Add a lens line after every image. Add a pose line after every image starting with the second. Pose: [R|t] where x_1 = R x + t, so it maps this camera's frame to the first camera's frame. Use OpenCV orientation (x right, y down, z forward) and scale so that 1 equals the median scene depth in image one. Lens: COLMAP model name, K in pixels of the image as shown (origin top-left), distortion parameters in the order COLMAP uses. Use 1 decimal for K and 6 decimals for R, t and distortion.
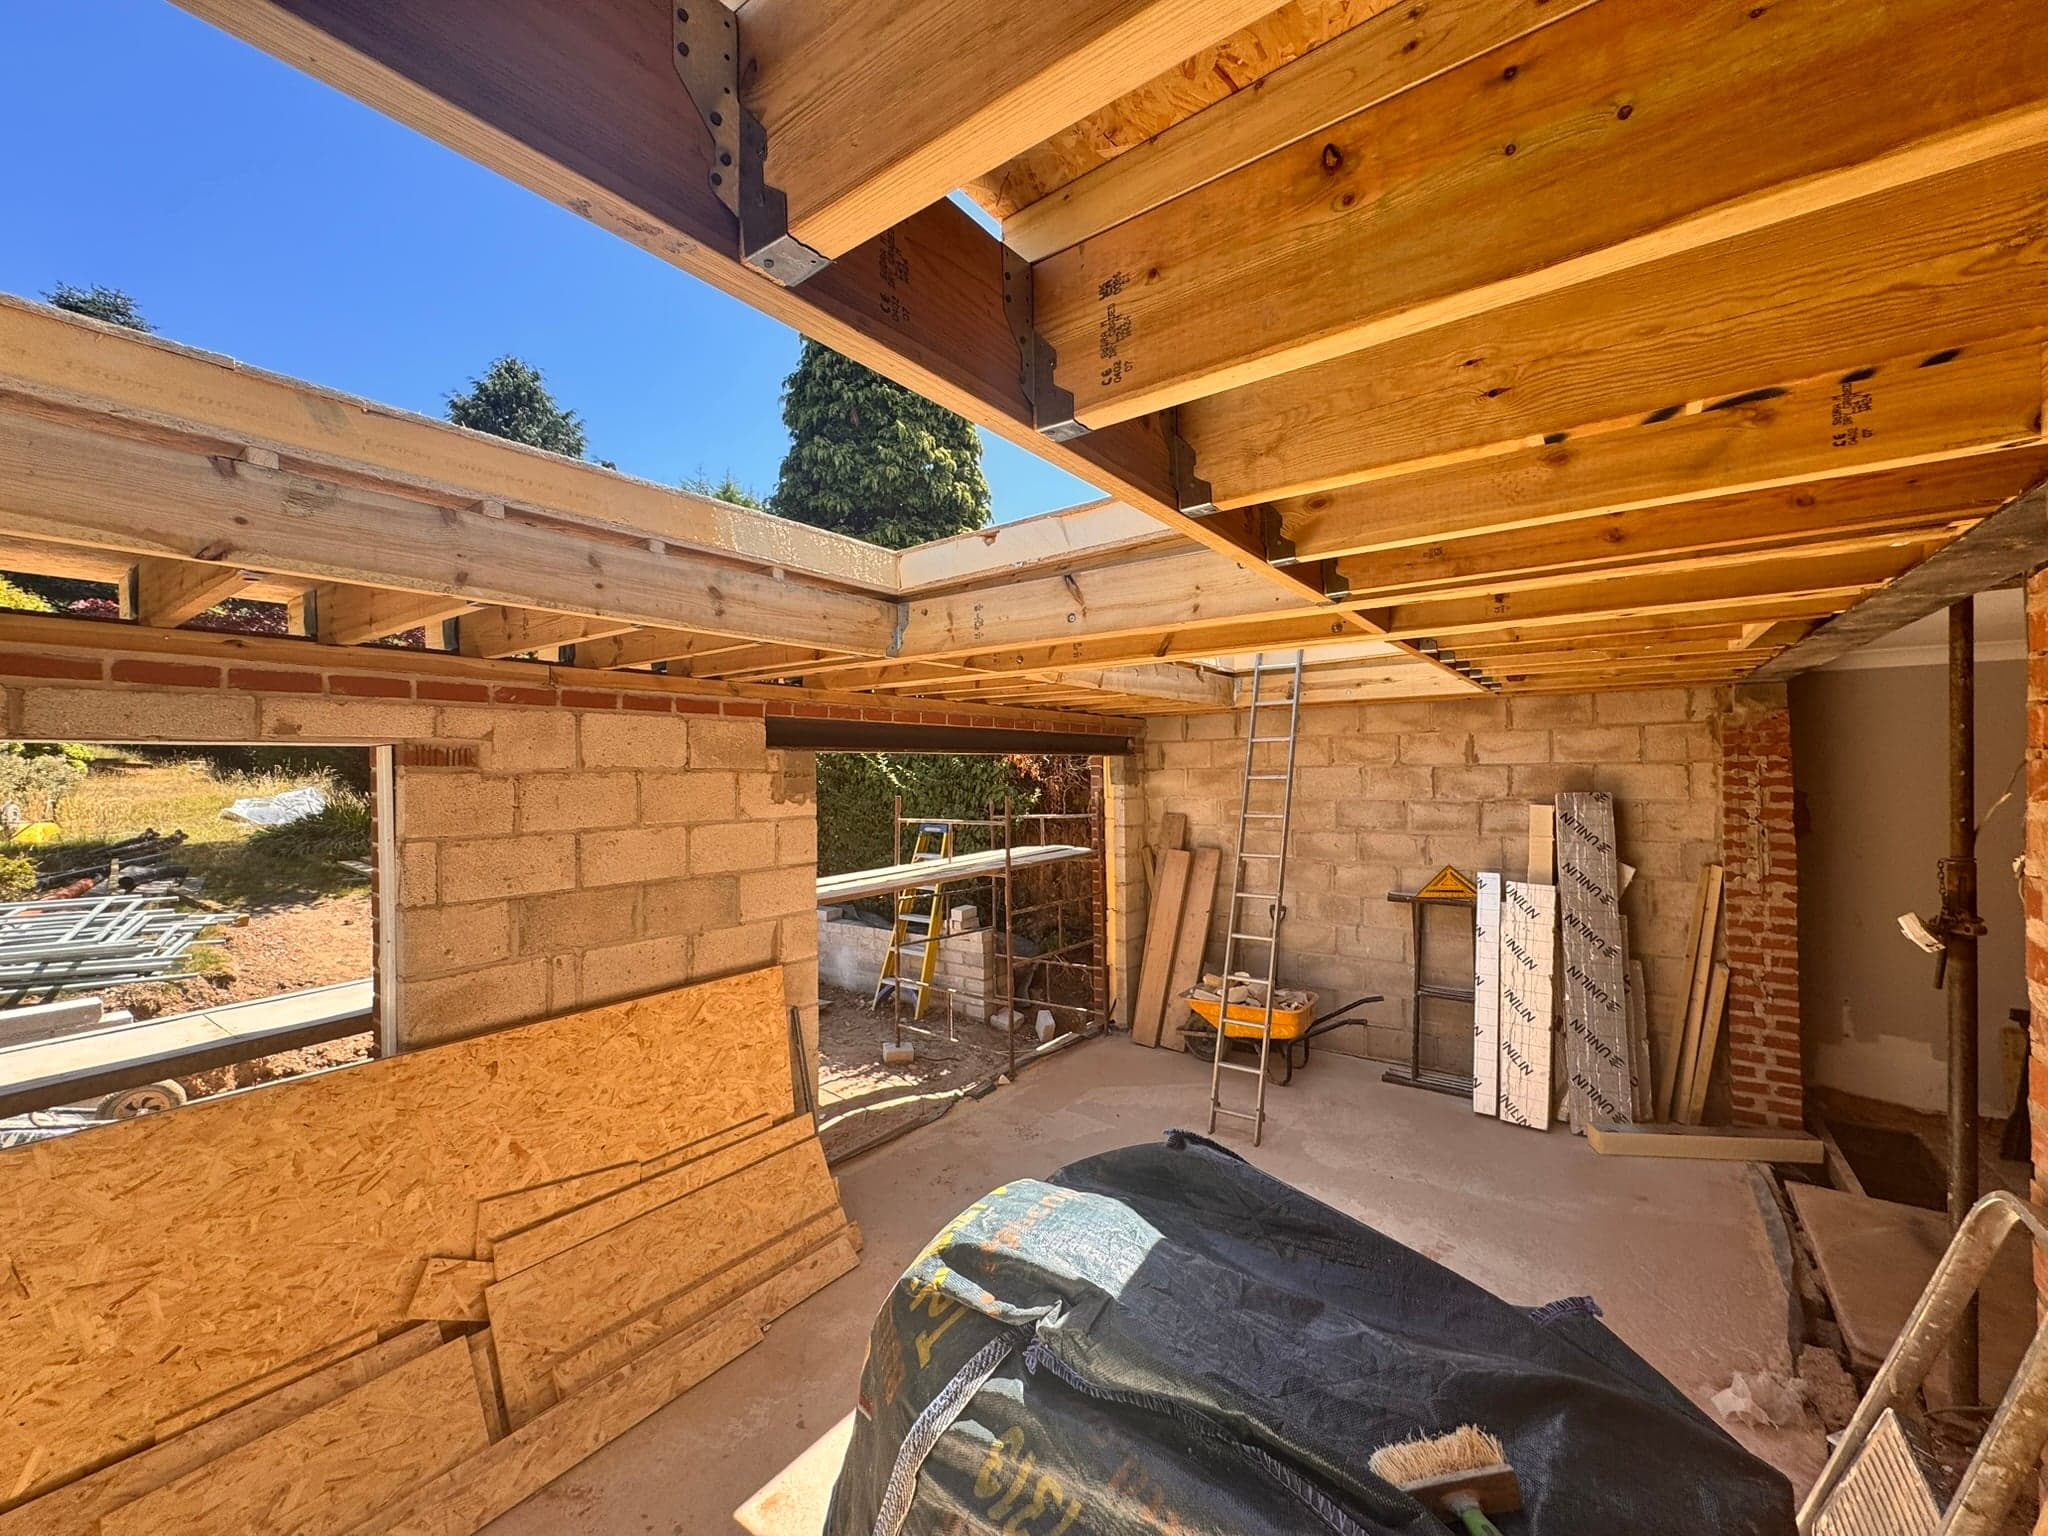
lens RADIAL K [[814.7, 0, 1019.0], [0, 814.7, 770.7], [0, 0, 1]] dist [-0.002521, -0.000071]
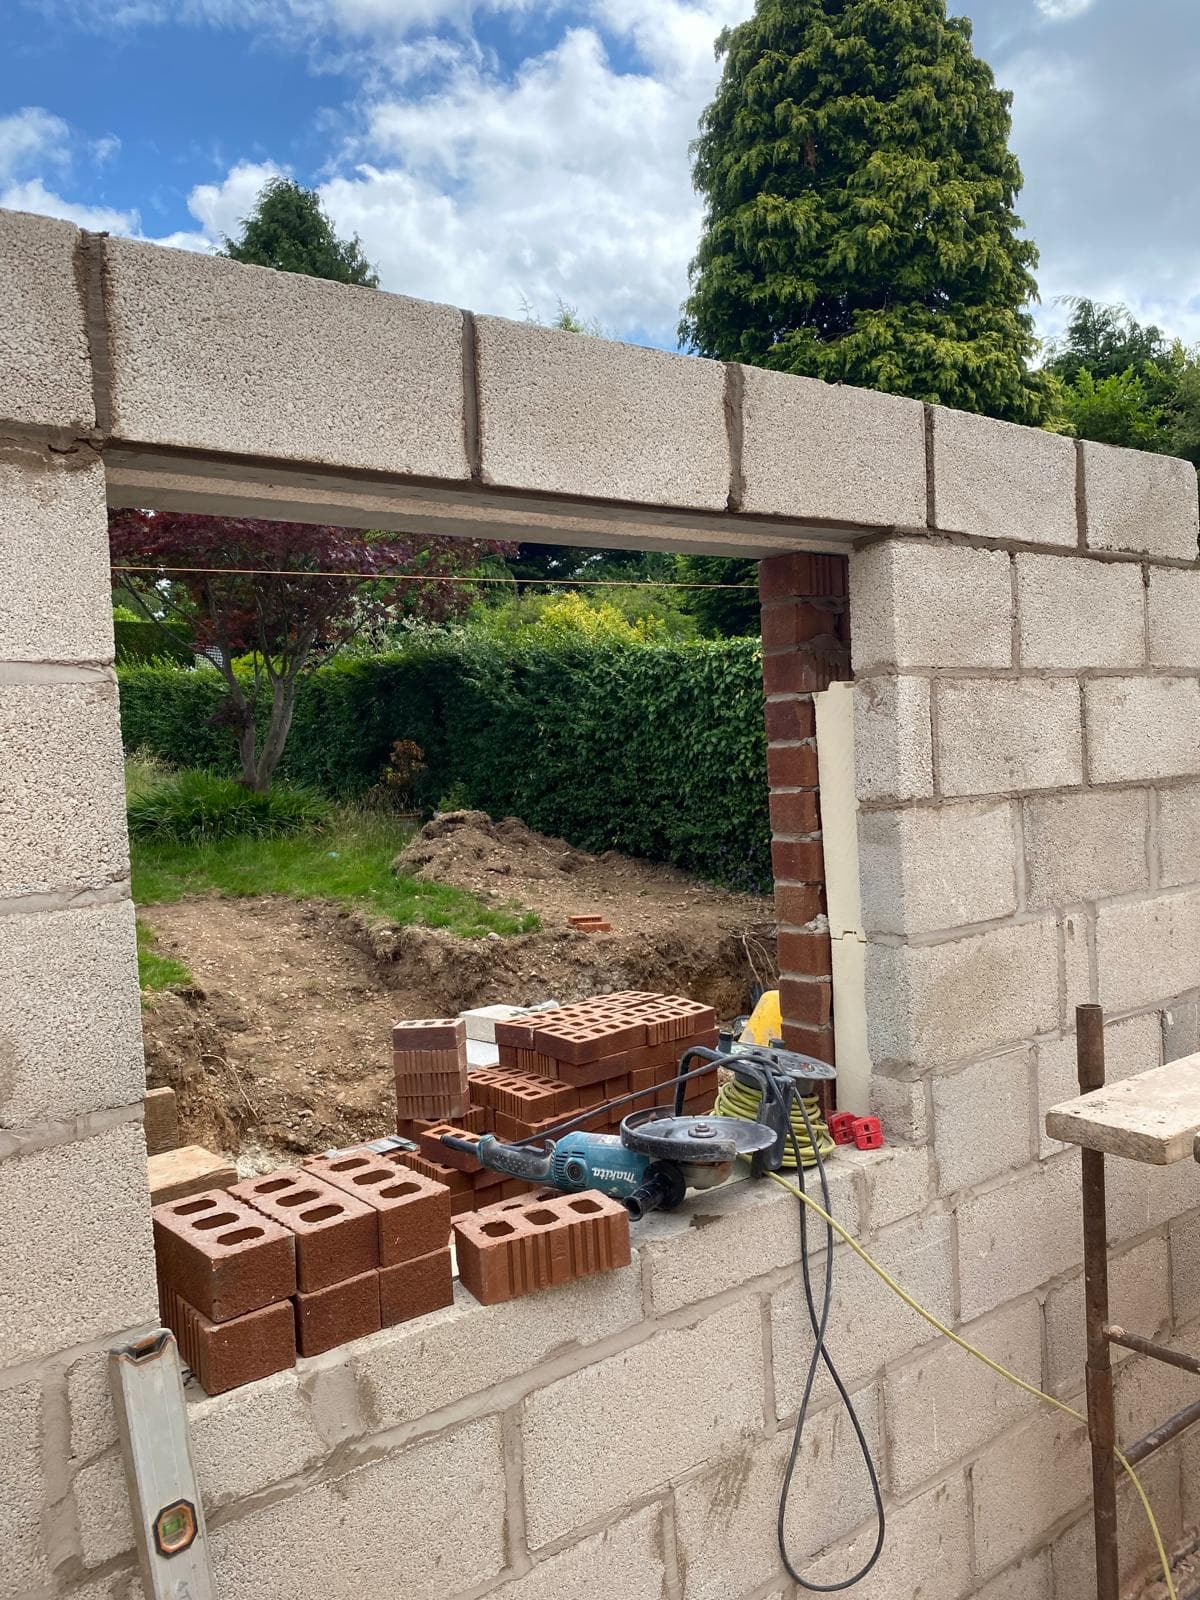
lens RADIAL K [[1216.0, 0, 607.3], [0, 1216.0, 796.5], [0, 0, 1]] dist [0.037979, -0.030327]
pose [[0.959476, -0.032074, -0.279959, -0.427786], [0.043200, 0.998499, 0.033660, 0.078614], [0.278459, -0.044390, 0.959422, 0.127236]]
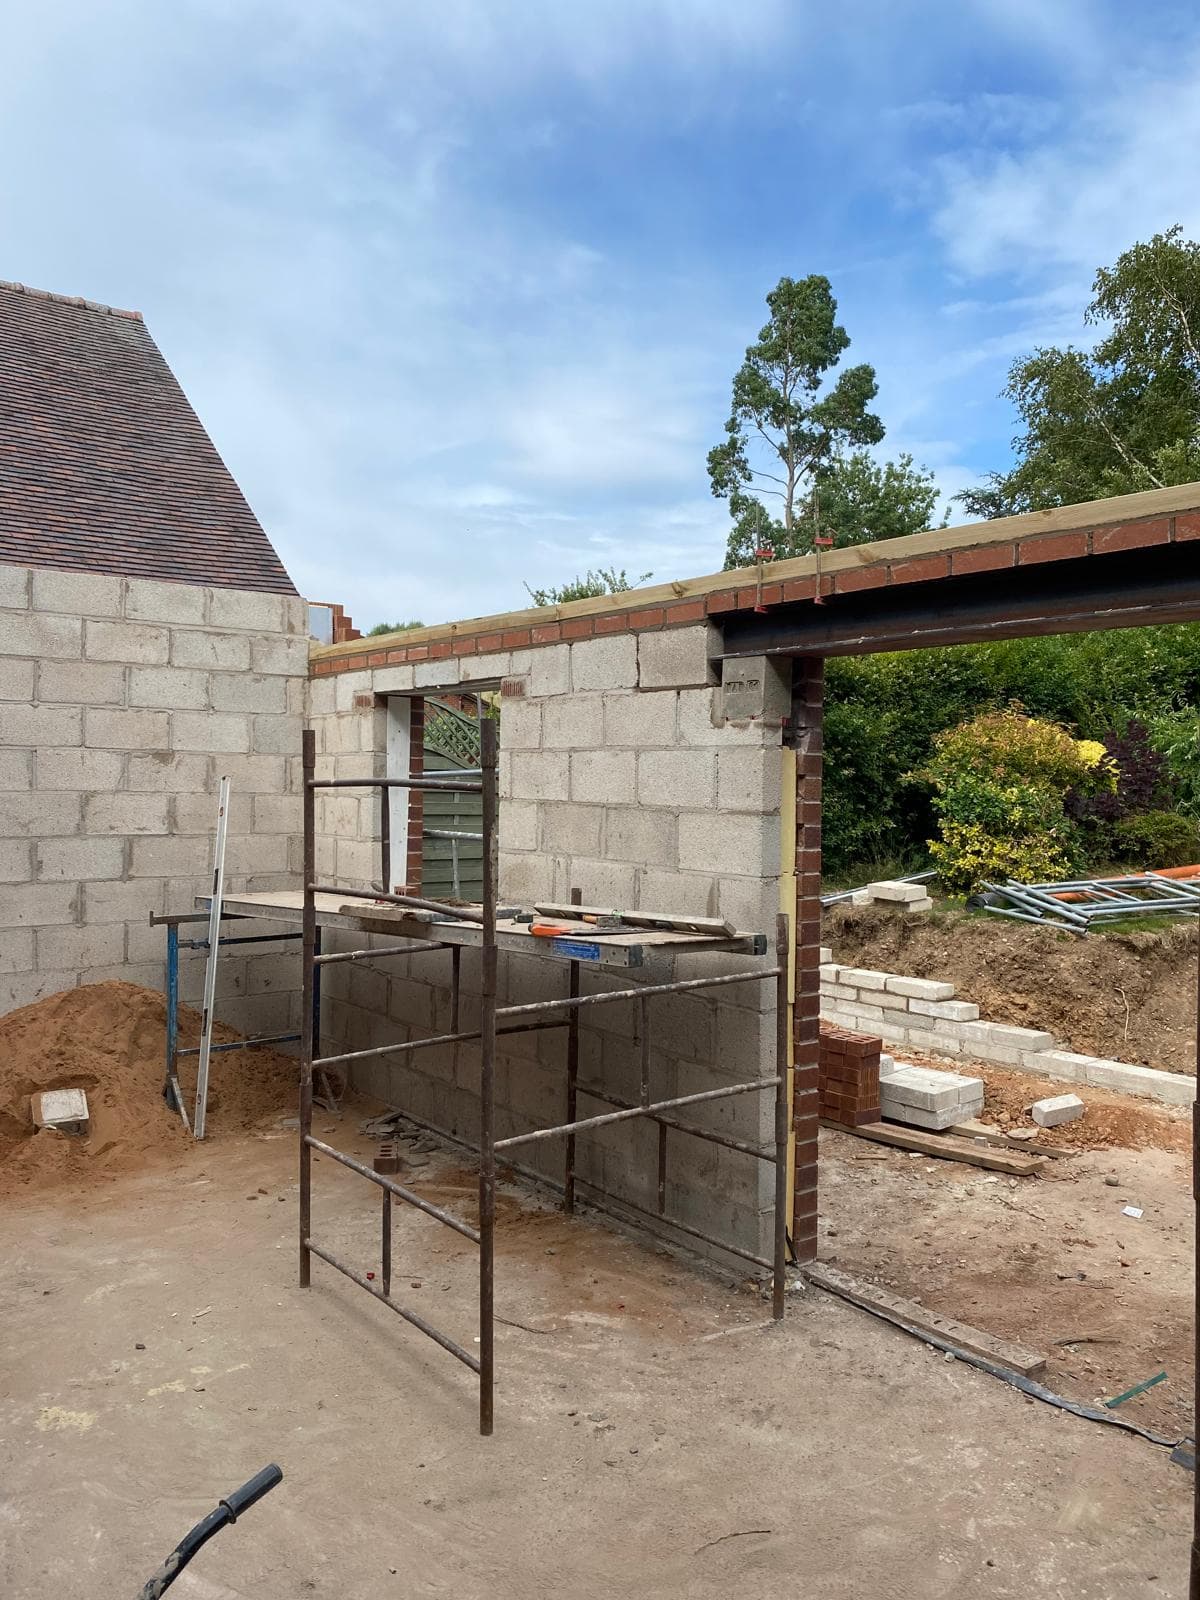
lens RADIAL K [[1216.0, 0, 614.7], [0, 1216.0, 788.3], [0, 0, 1]] dist [0.037979, -0.030327]
pose [[-0.269095, 0.015132, -0.962995, 0.724643], [-0.010017, 0.999779, 0.018509, 0.066796], [0.963061, 0.014627, -0.268884, 1.047999]]
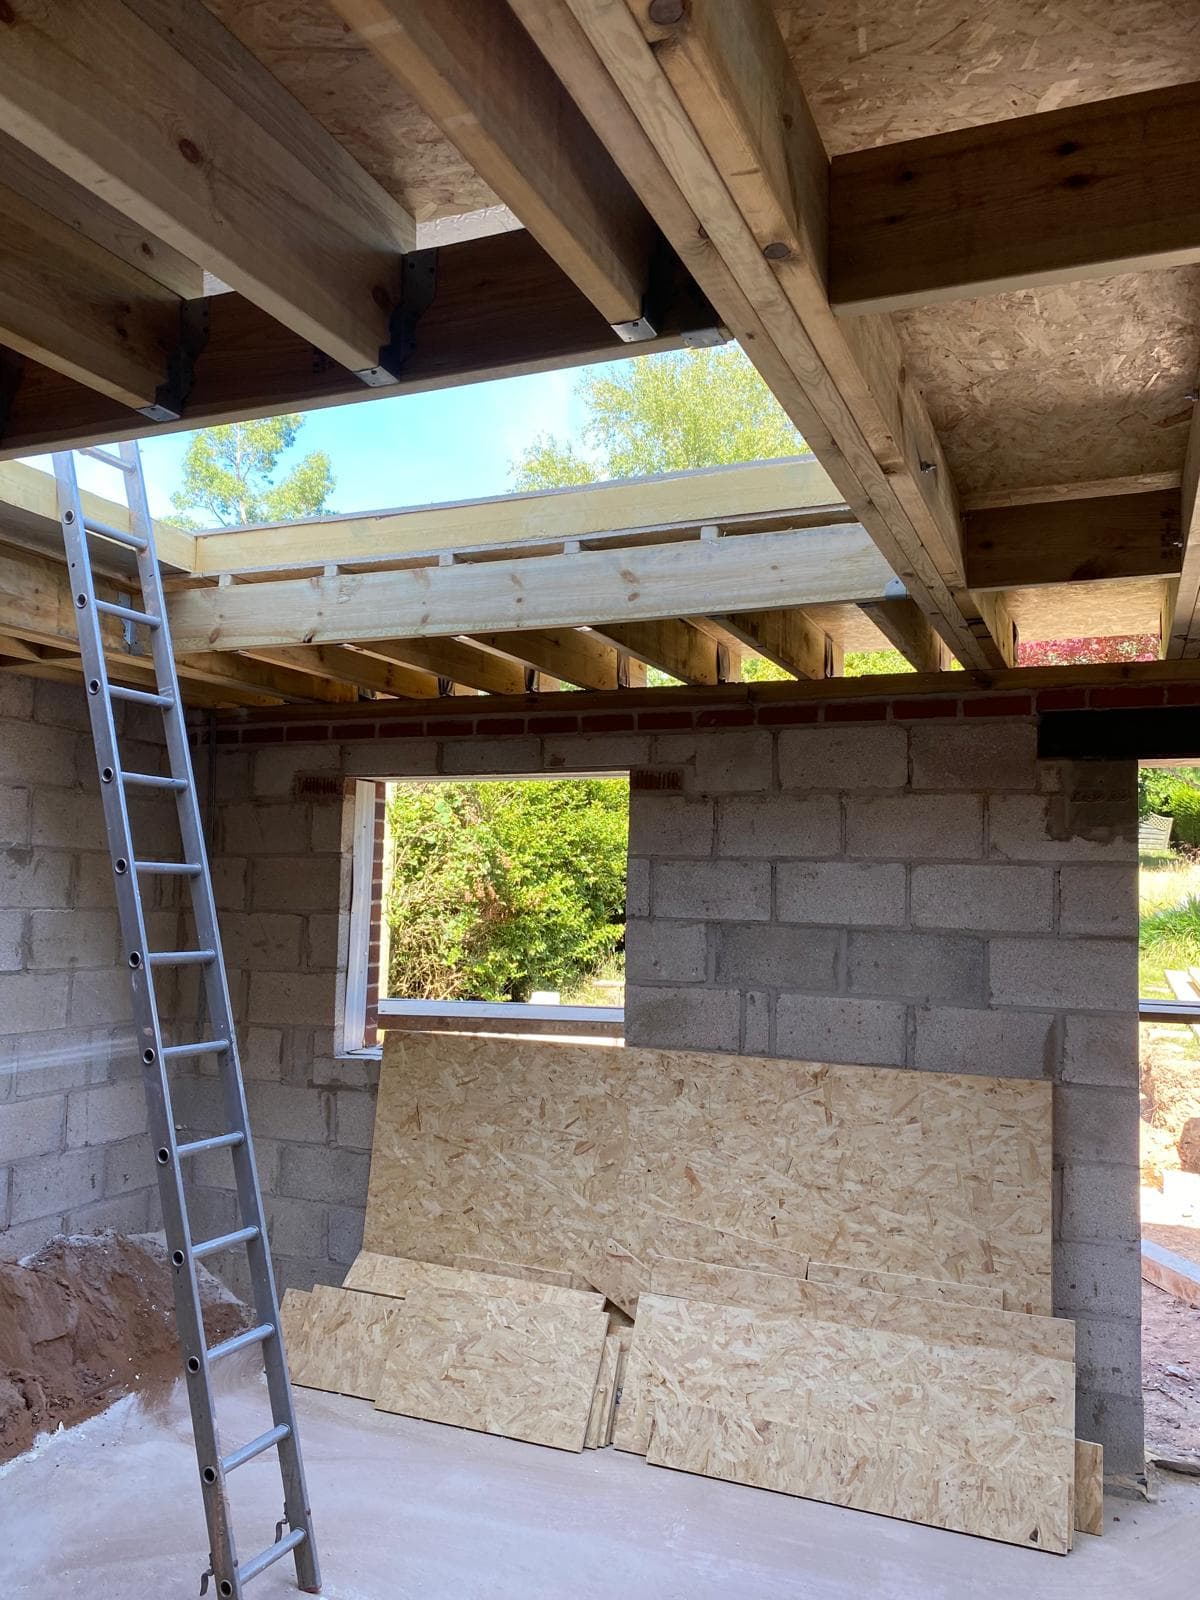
lens RADIAL K [[1216.0, 0, 586.7], [0, 1216.0, 821.4], [0, 0, 1]] dist [0.037979, -0.030327]
pose [[0.219920, -0.039566, -0.974715, 0.518438], [-0.024151, 0.998650, -0.045987, 0.069441], [0.975219, 0.033654, 0.218668, 0.343920]]
